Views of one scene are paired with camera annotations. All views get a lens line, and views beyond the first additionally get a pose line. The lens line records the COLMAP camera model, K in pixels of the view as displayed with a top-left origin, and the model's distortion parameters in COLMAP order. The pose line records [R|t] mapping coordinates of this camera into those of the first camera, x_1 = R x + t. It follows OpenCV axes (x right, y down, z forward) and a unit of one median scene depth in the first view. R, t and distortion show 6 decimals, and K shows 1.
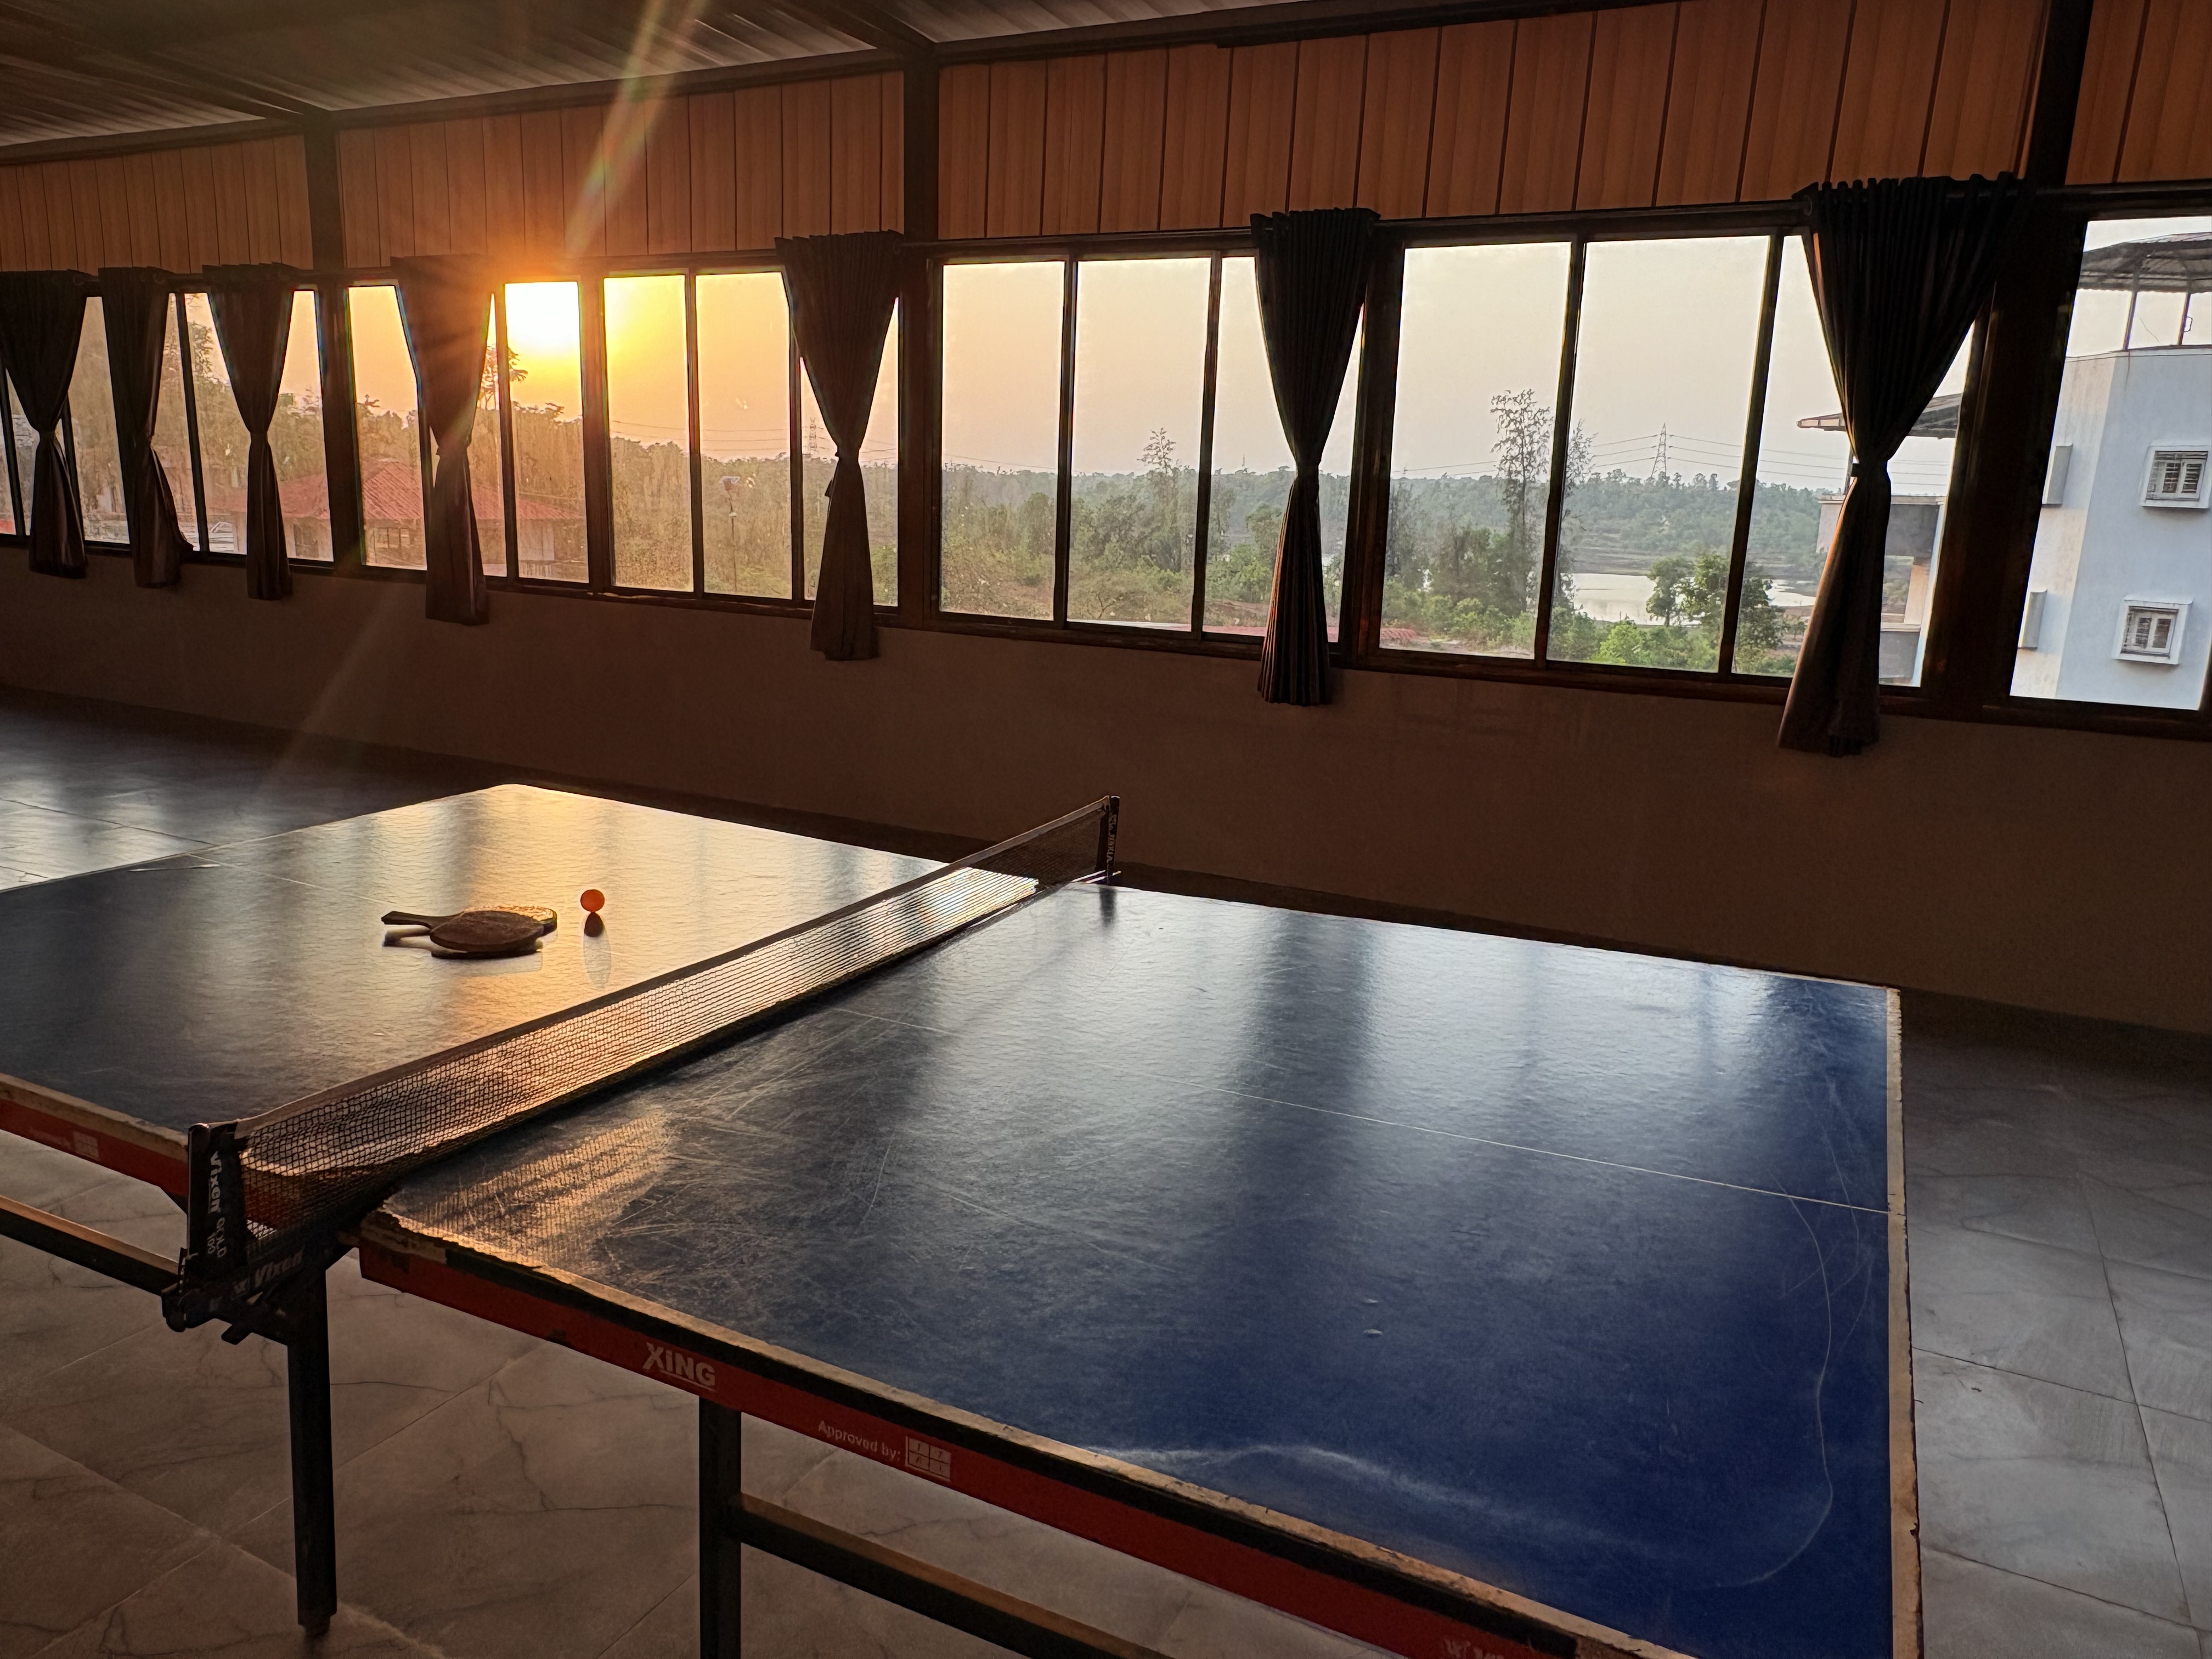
lens RADIAL K [[1481.6, 0, 1106.0], [0, 1481.6, 829.5], [0, 0, 1]] dist [0.000229, 0.001551]
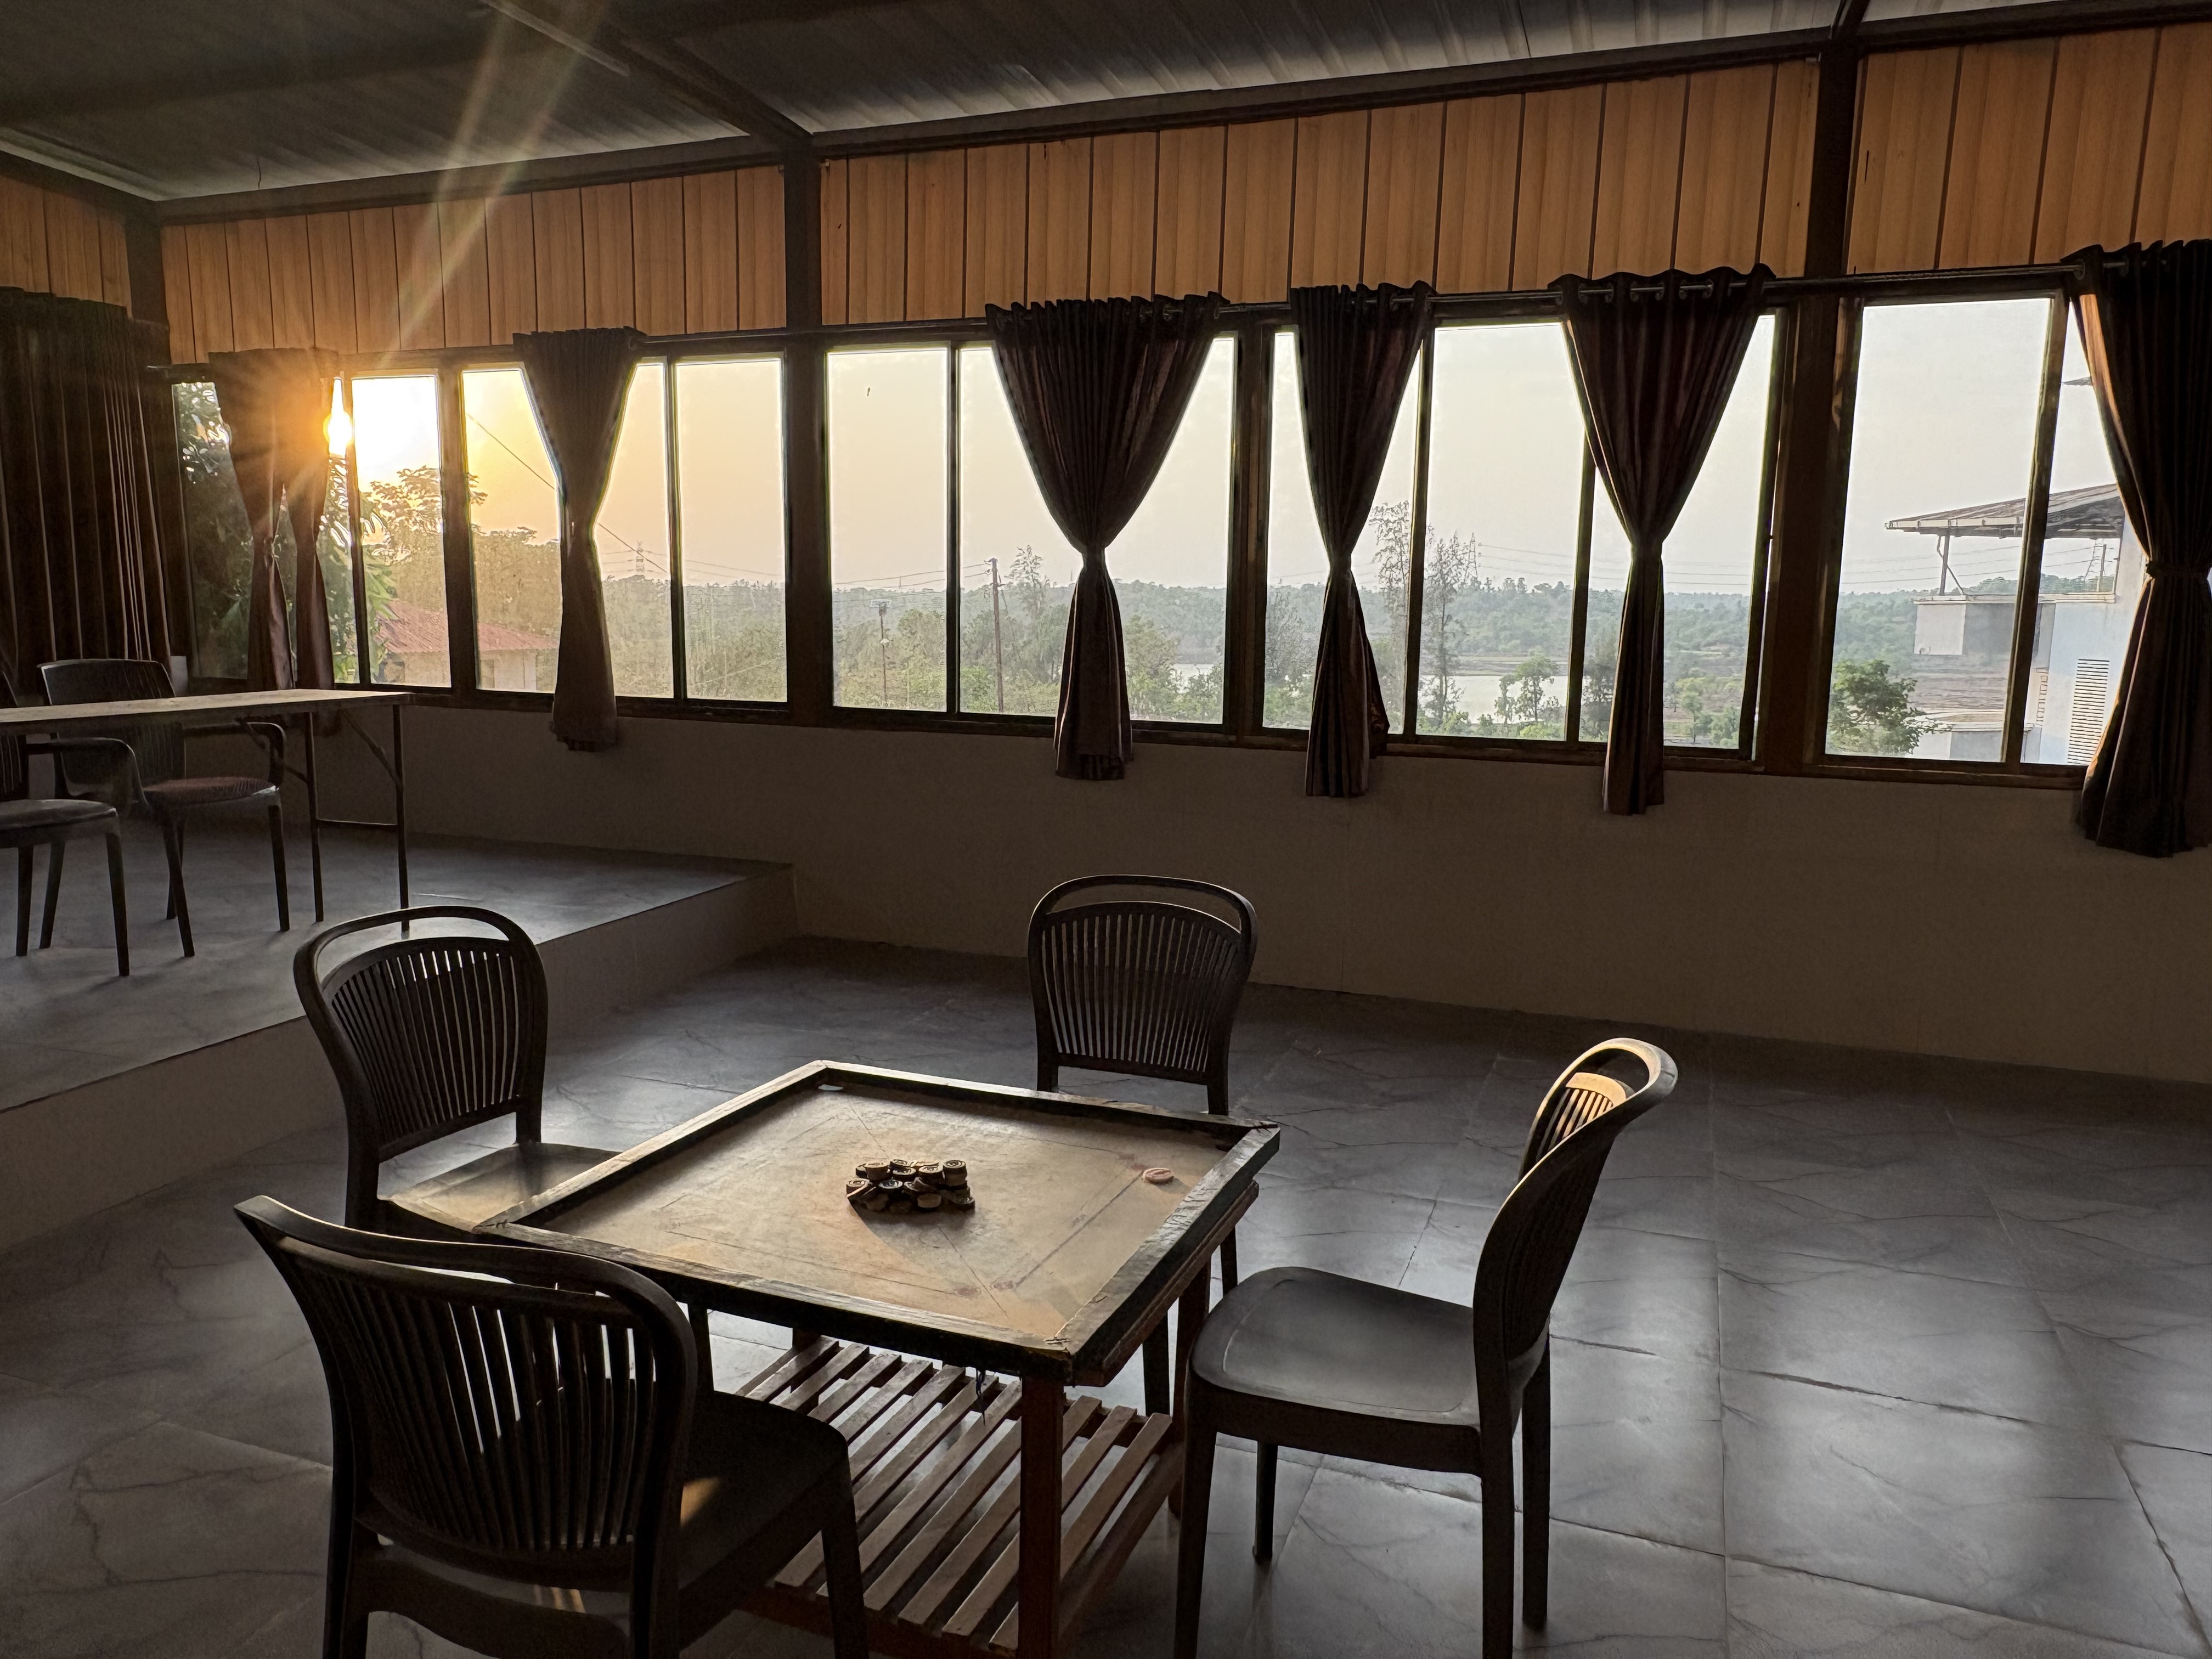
lens RADIAL K [[1515.4, 0, 1106.0], [0, 1515.4, 829.5], [0, 0, 1]] dist [-0.013618, 0.004243]
pose [[0.994958, -0.039320, 0.092269, -0.216576], [0.044625, 0.997424, -0.056152, -0.030725], [-0.089823, 0.059986, 0.994150, 0.101070]]
